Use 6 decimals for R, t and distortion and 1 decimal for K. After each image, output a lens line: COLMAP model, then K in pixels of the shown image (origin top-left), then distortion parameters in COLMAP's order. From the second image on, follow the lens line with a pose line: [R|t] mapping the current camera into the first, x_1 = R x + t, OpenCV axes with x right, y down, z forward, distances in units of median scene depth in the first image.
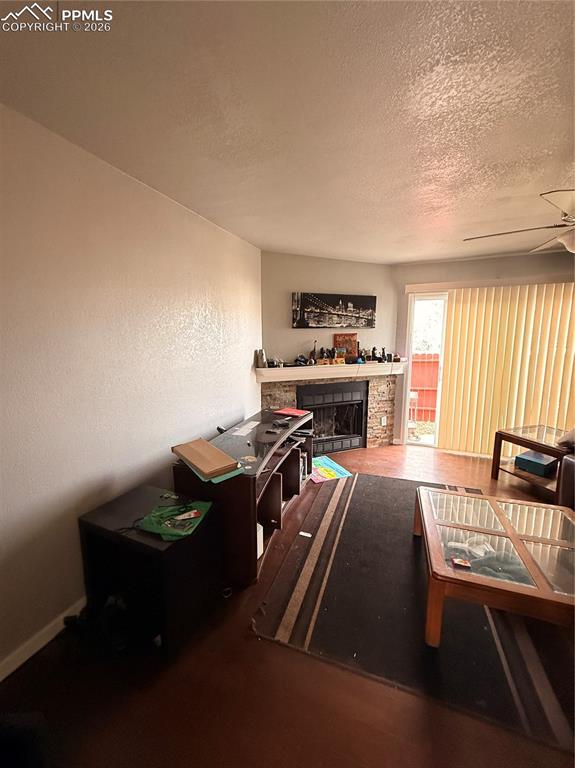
lens RADIAL K [[305.4, 0, 288.4], [0, 305.4, 383.6], [0, 0, 1]] dist [-0.001278, -0.000219]
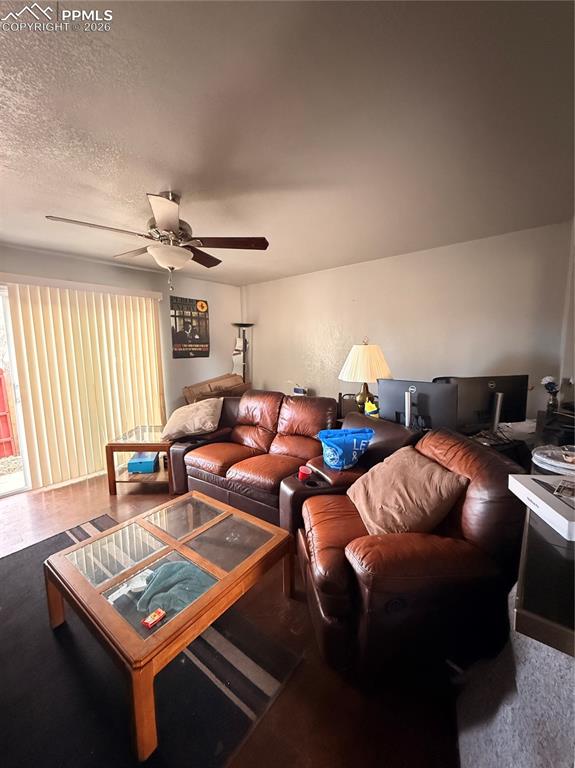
lens RADIAL K [[305.4, 0, 288.4], [0, 305.4, 383.6], [0, 0, 1]] dist [-0.001278, -0.000219]
pose [[0.308478, -0.115388, 0.944207, -0.007087], [0.151384, 0.985920, 0.071028, -0.010755], [-0.939108, 0.121027, 0.321603, 0.152248]]
